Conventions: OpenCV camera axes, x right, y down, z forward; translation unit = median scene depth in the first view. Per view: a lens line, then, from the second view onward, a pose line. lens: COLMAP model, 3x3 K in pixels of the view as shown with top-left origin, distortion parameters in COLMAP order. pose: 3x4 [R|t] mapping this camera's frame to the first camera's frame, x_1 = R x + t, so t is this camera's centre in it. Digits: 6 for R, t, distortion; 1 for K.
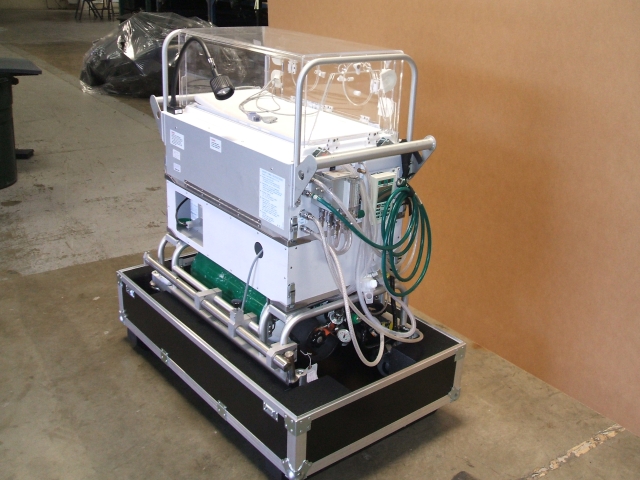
lens RADIAL K [[707.2, 0, 341.1], [0, 707.2, 229.8], [0, 0, 1]] dist [-0.149512, 0.168362]
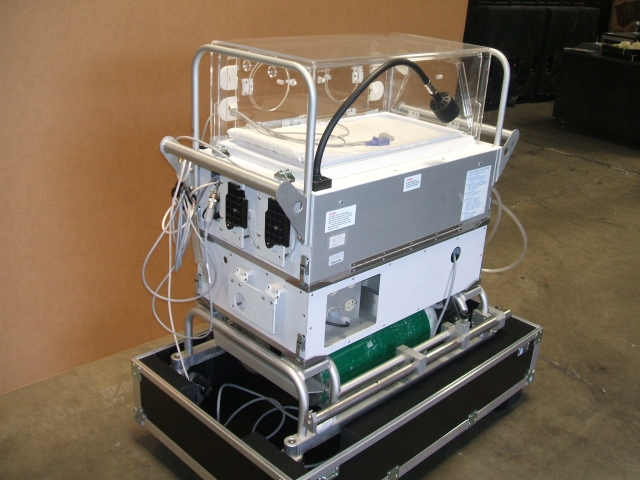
lens RADIAL K [[707.2, 0, 341.1], [0, 707.2, 229.8], [0, 0, 1]] dist [-0.149512, 0.168362]
pose [[-0.079151, -0.423751, 0.902314, -0.946210], [0.301585, 0.852557, 0.426840, -0.454637], [-0.950148, 0.305910, 0.060316, 1.048943]]
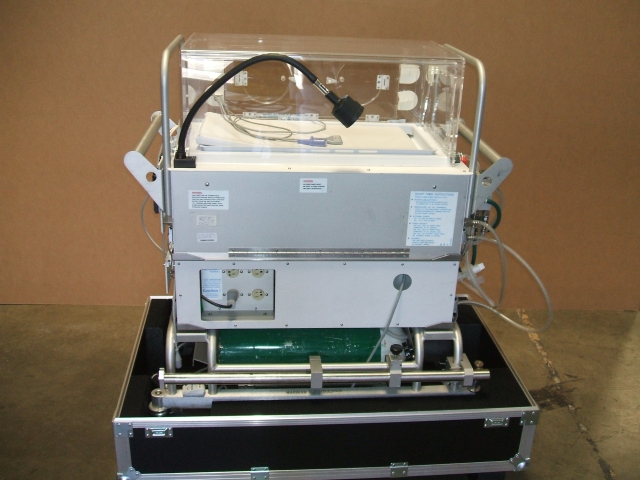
lens RADIAL K [[707.2, 0, 341.1], [0, 707.2, 229.8], [0, 0, 1]] dist [-0.149512, 0.168362]
pose [[0.563279, -0.331982, 0.756641, -0.788719], [0.286605, 0.937382, 0.197921, -0.225354], [-0.774967, 0.105372, 0.623155, 0.481656]]
